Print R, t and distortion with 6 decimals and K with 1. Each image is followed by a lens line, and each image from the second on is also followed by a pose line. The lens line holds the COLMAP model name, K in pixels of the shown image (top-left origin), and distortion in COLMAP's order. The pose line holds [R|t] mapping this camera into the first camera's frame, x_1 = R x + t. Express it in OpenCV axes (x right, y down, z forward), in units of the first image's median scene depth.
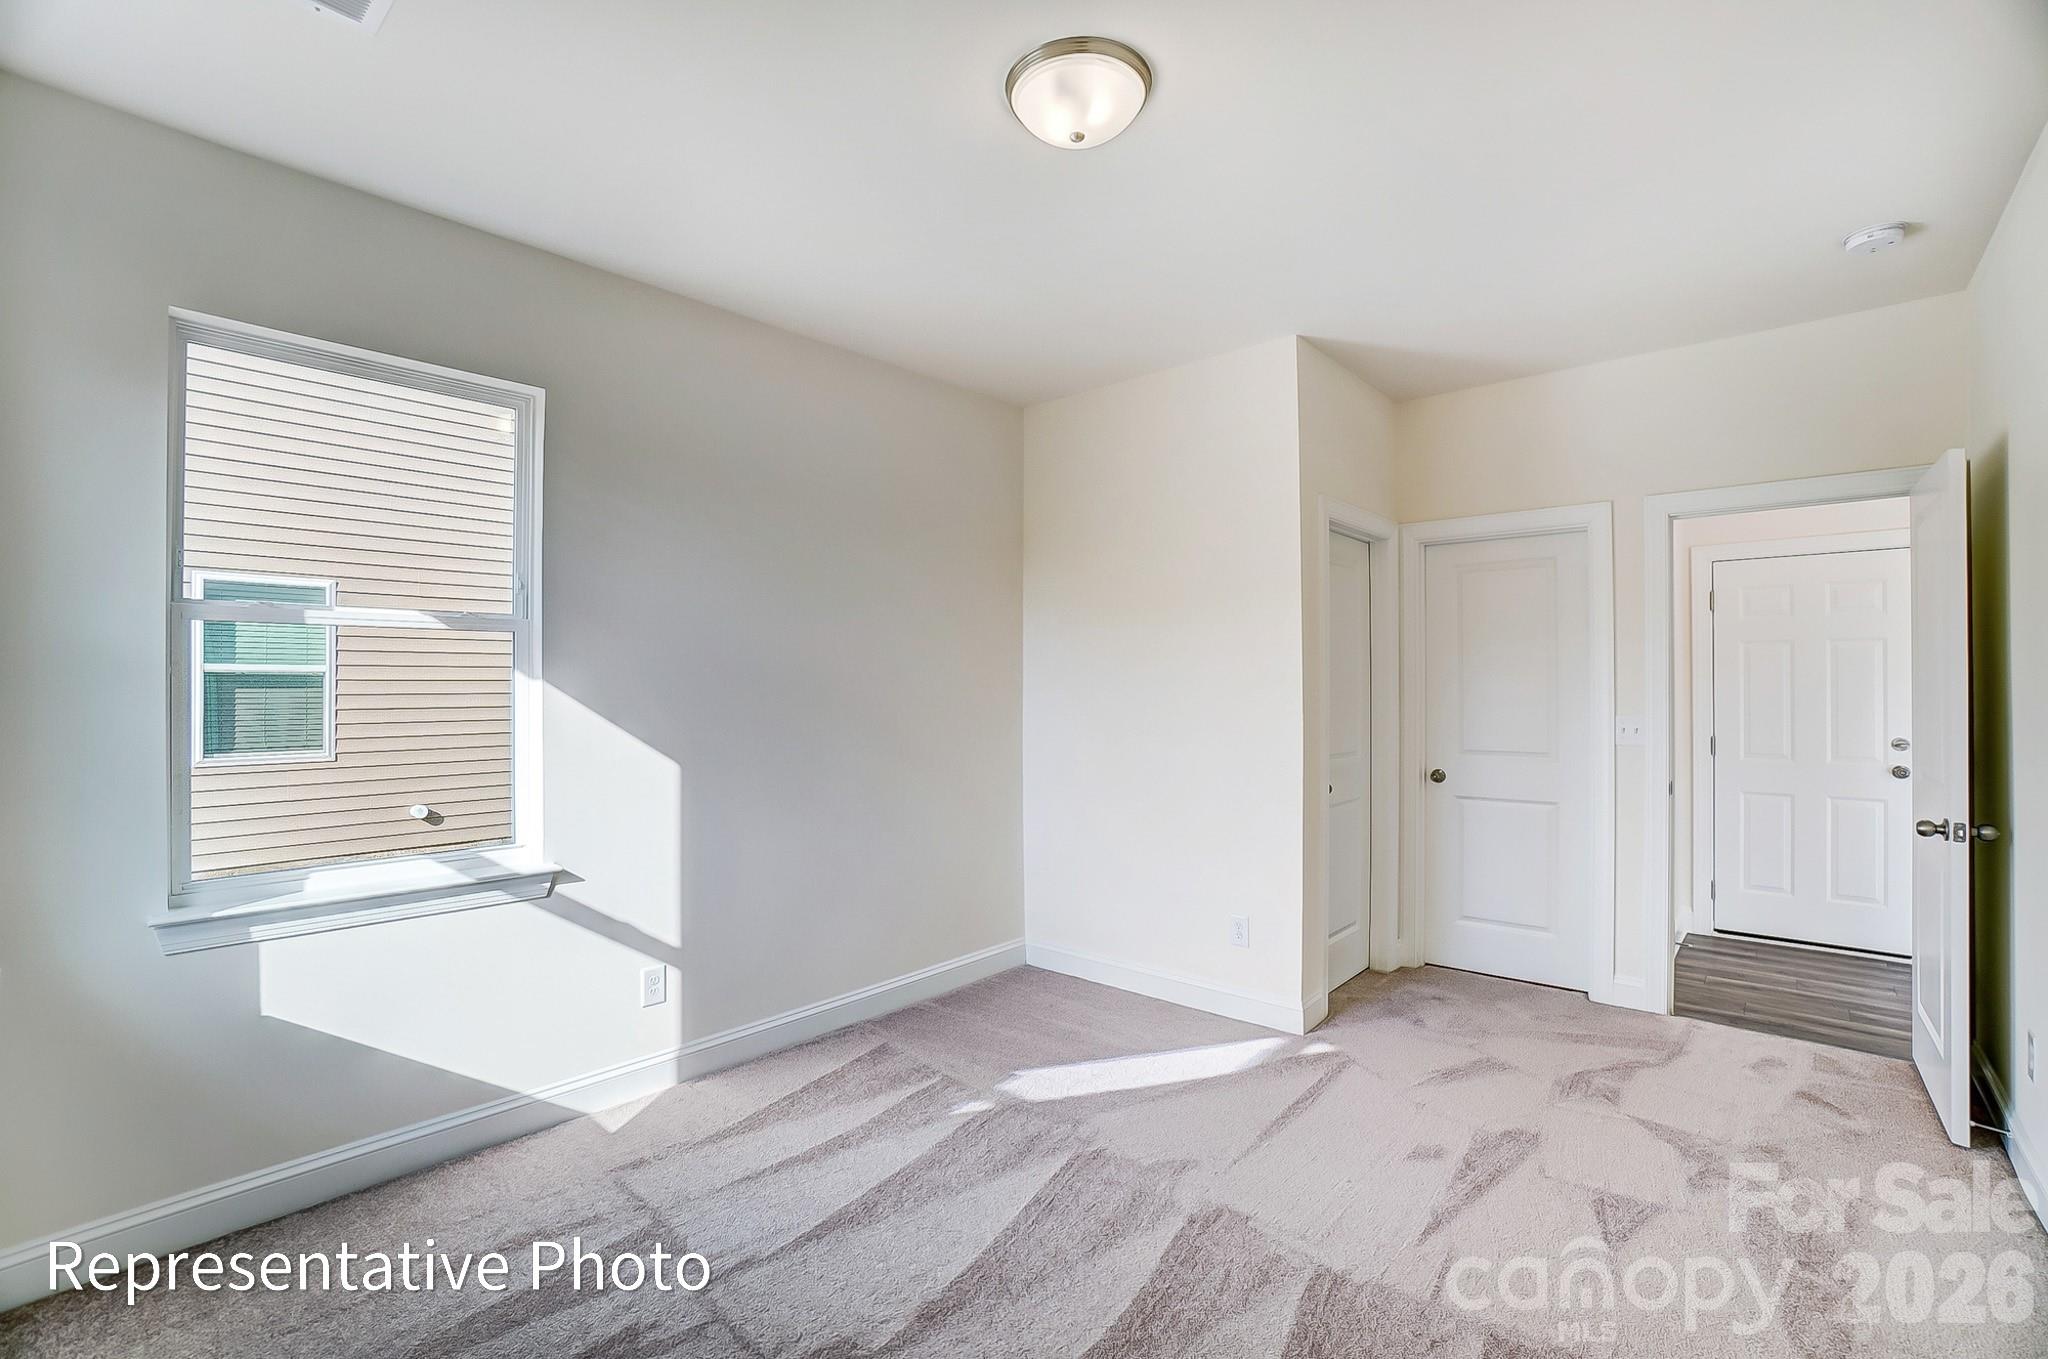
lens RADIAL K [[906.7, 0, 1011.5], [0, 906.7, 685.8], [0, 0, 1]] dist [-0.045102, 0.010126]
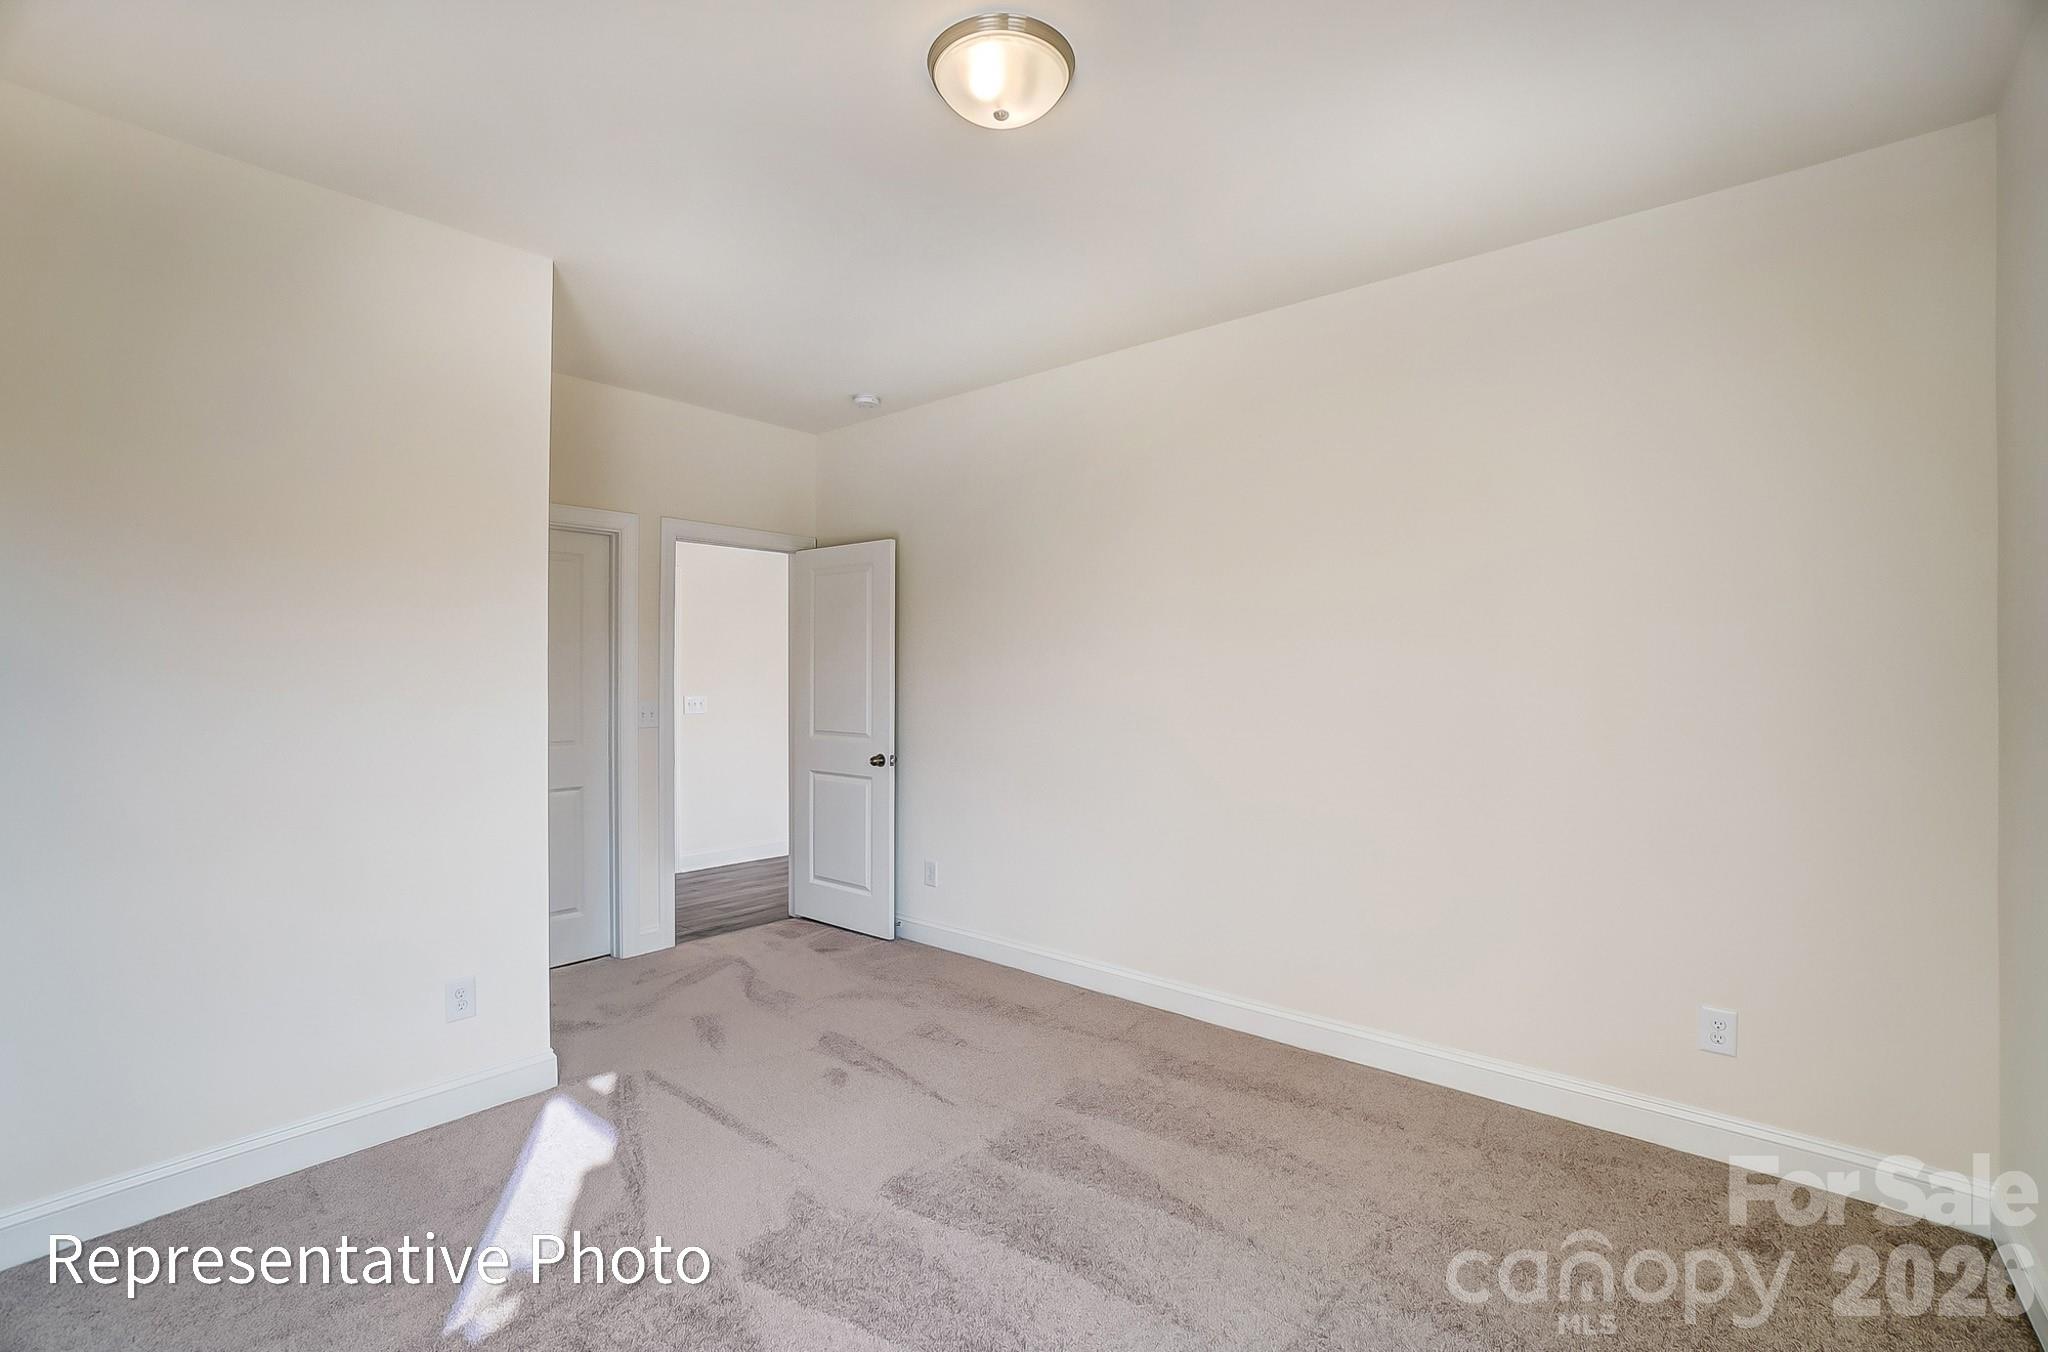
lens RADIAL K [[906.7, 0, 1013.2], [0, 906.7, 667.2], [0, 0, 1]] dist [-0.045102, 0.010126]
pose [[-0.023970, 0.010708, 0.999655, -0.575560], [-0.000219, 0.999943, -0.010716, 0.000542], [-0.999713, -0.000476, -0.023967, 0.630604]]
